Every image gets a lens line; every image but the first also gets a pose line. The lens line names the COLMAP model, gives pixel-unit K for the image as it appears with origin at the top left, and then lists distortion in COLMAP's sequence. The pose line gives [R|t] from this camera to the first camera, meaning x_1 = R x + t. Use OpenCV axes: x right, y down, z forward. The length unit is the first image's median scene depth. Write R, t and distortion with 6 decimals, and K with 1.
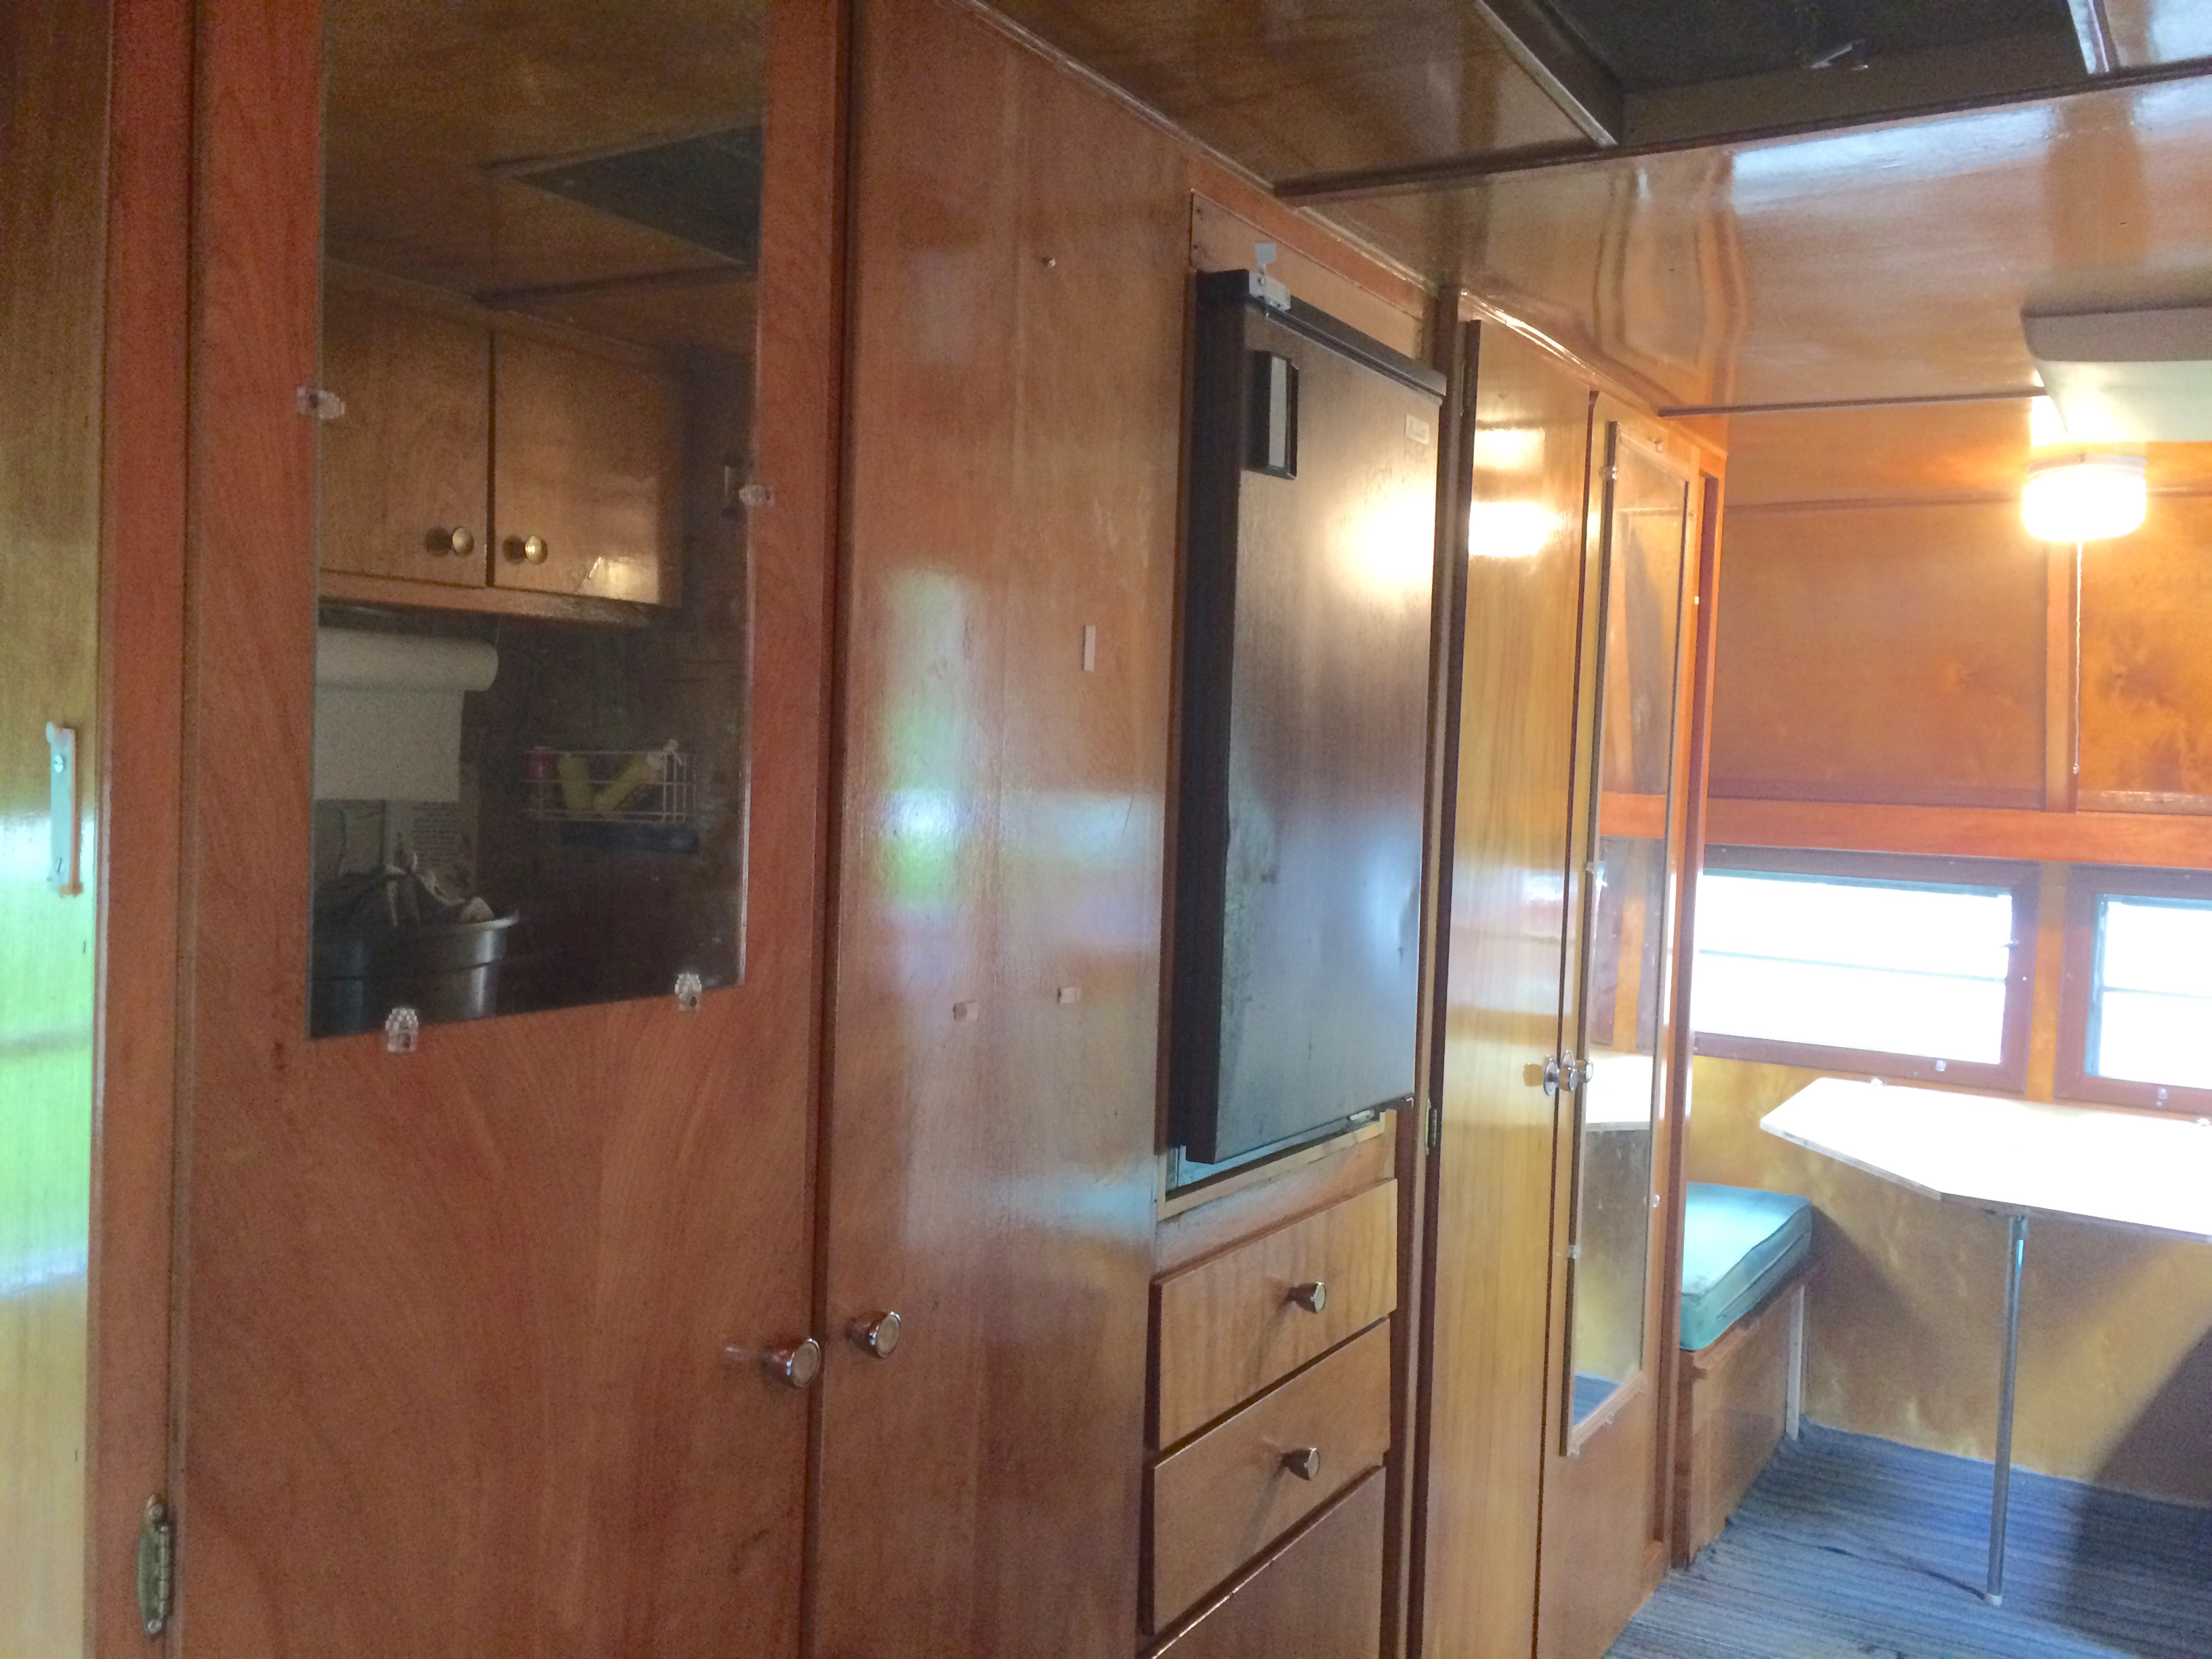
lens RADIAL K [[1914.4, 0, 1105.7], [0, 1914.4, 823.0], [0, 0, 1]] dist [0.111548, -0.167328]
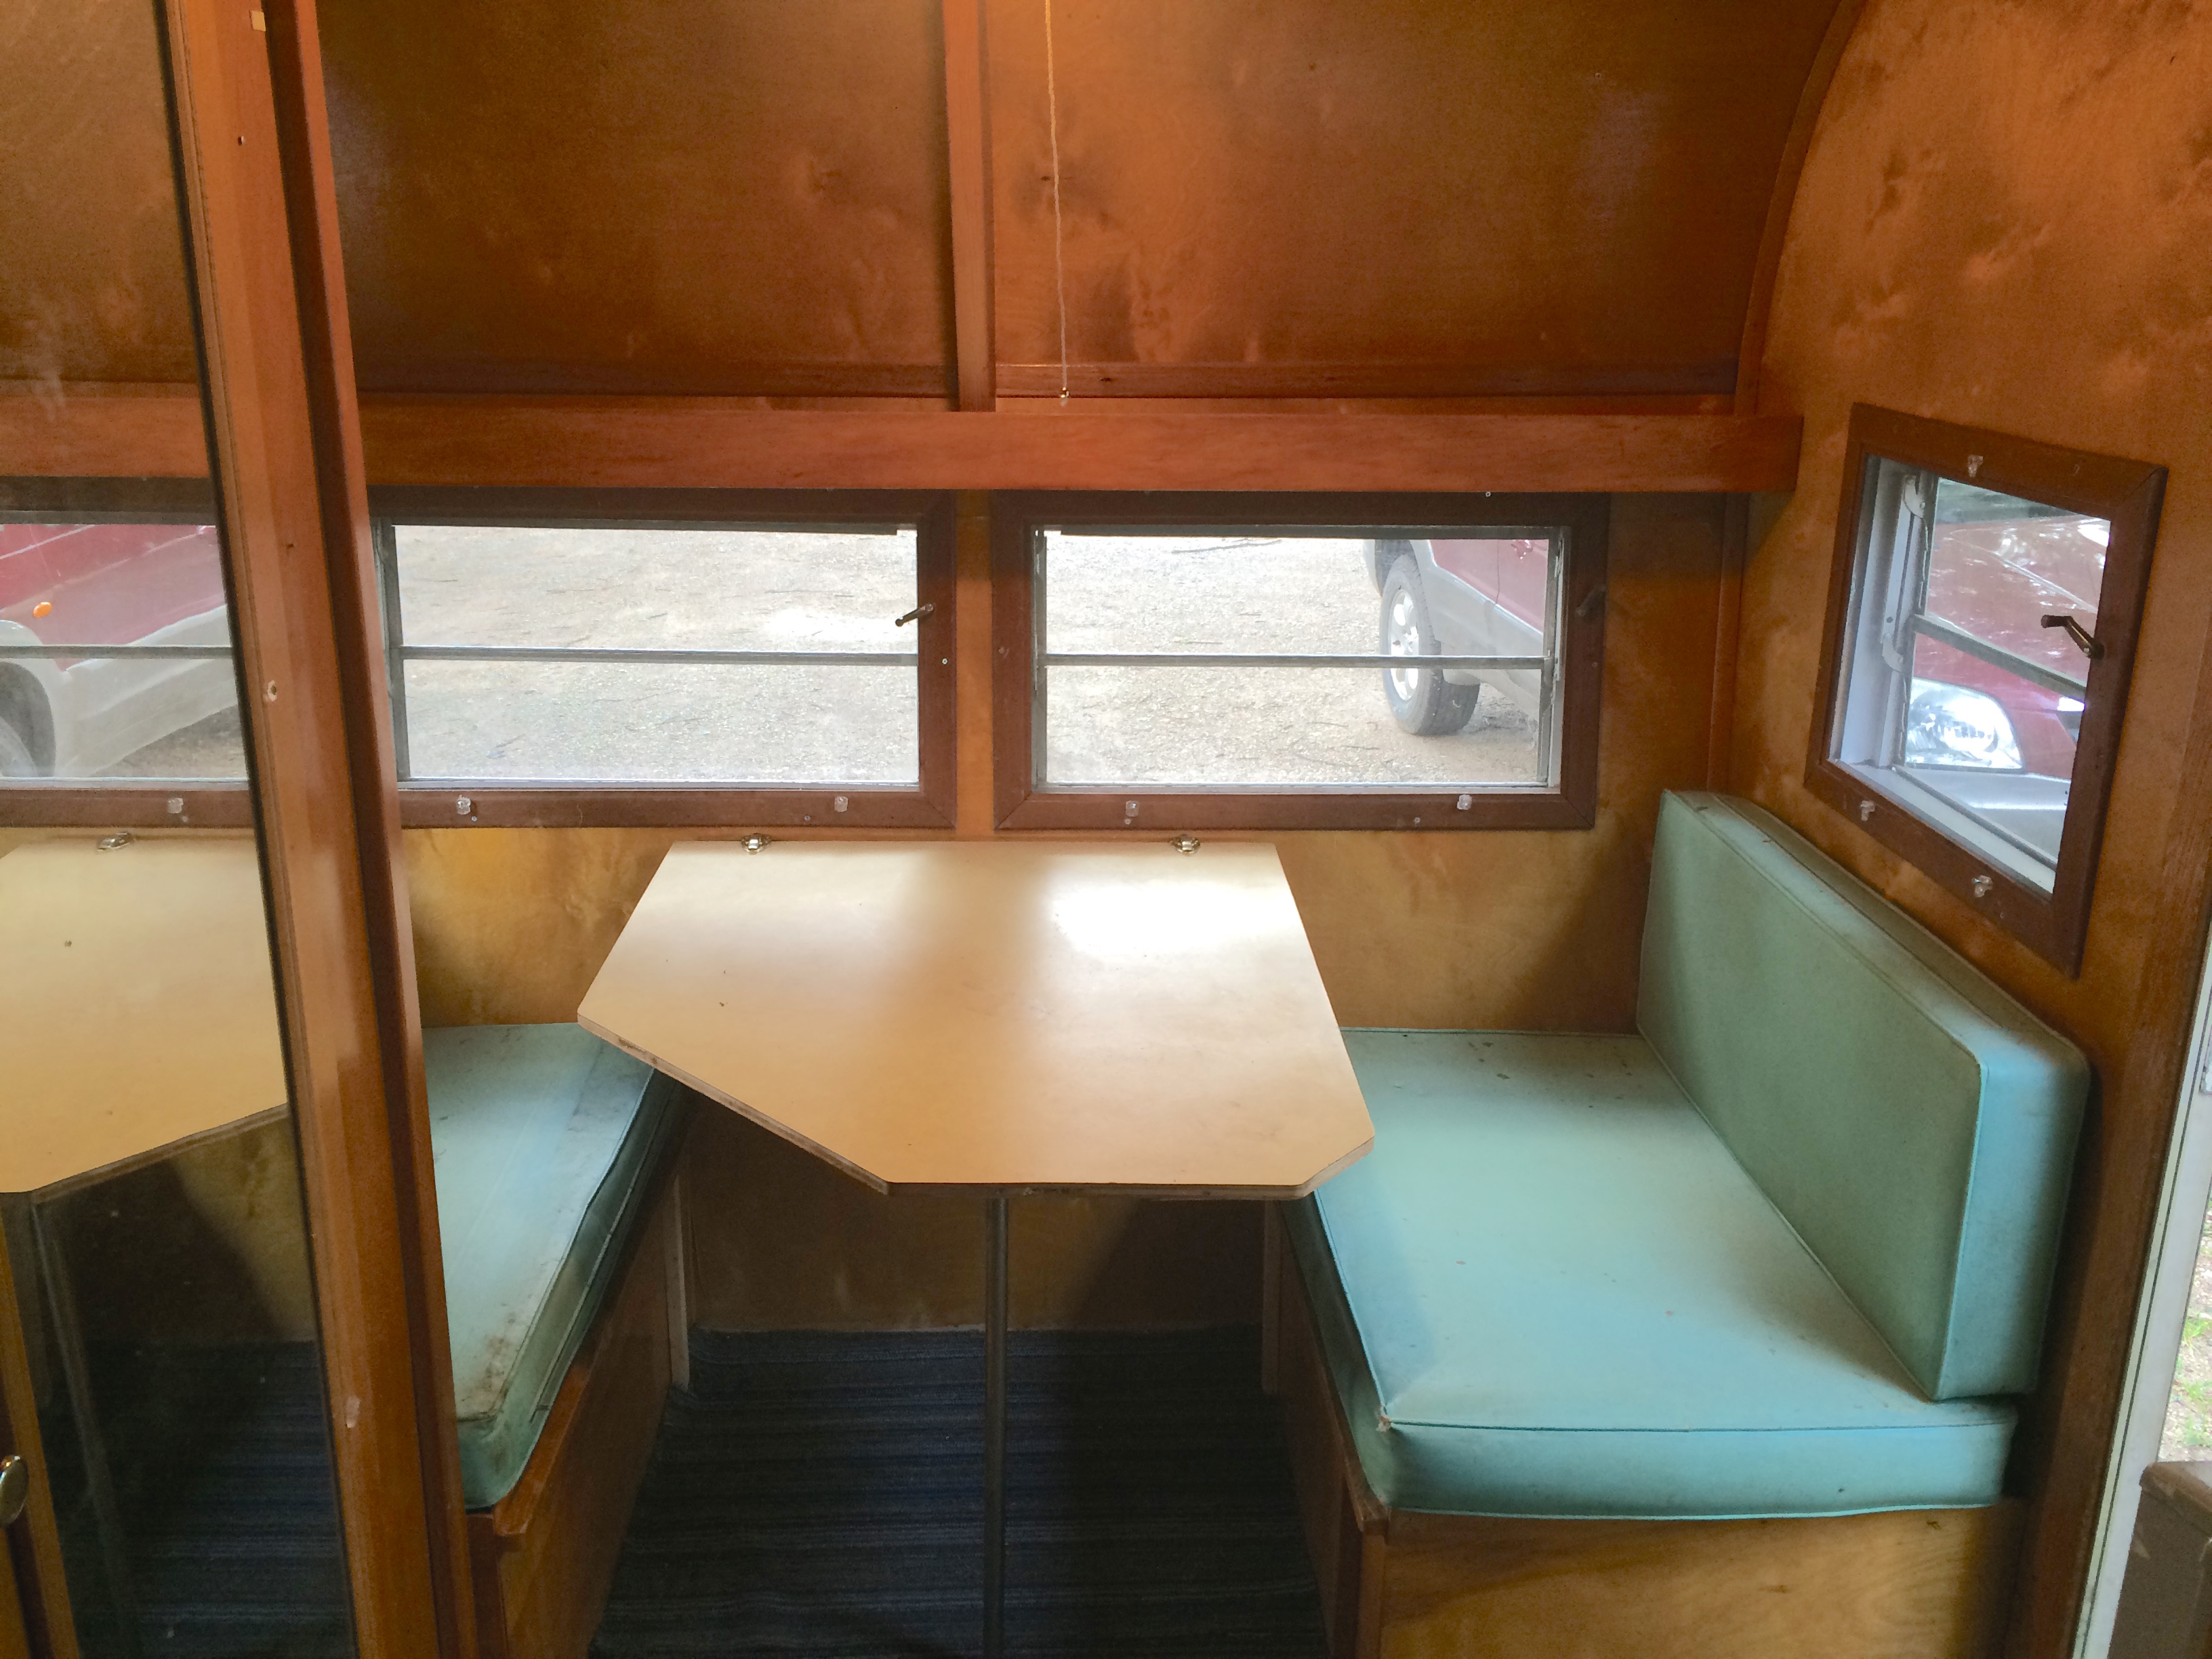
lens RADIAL K [[1914.4, 0, 1105.7], [0, 1914.4, 823.0], [0, 0, 1]] dist [0.111548, -0.167328]
pose [[0.839852, -0.187707, 0.509328, 0.174913], [0.042426, 0.958137, 0.283151, -0.051442], [-0.541155, -0.216196, 0.812656, 0.428279]]
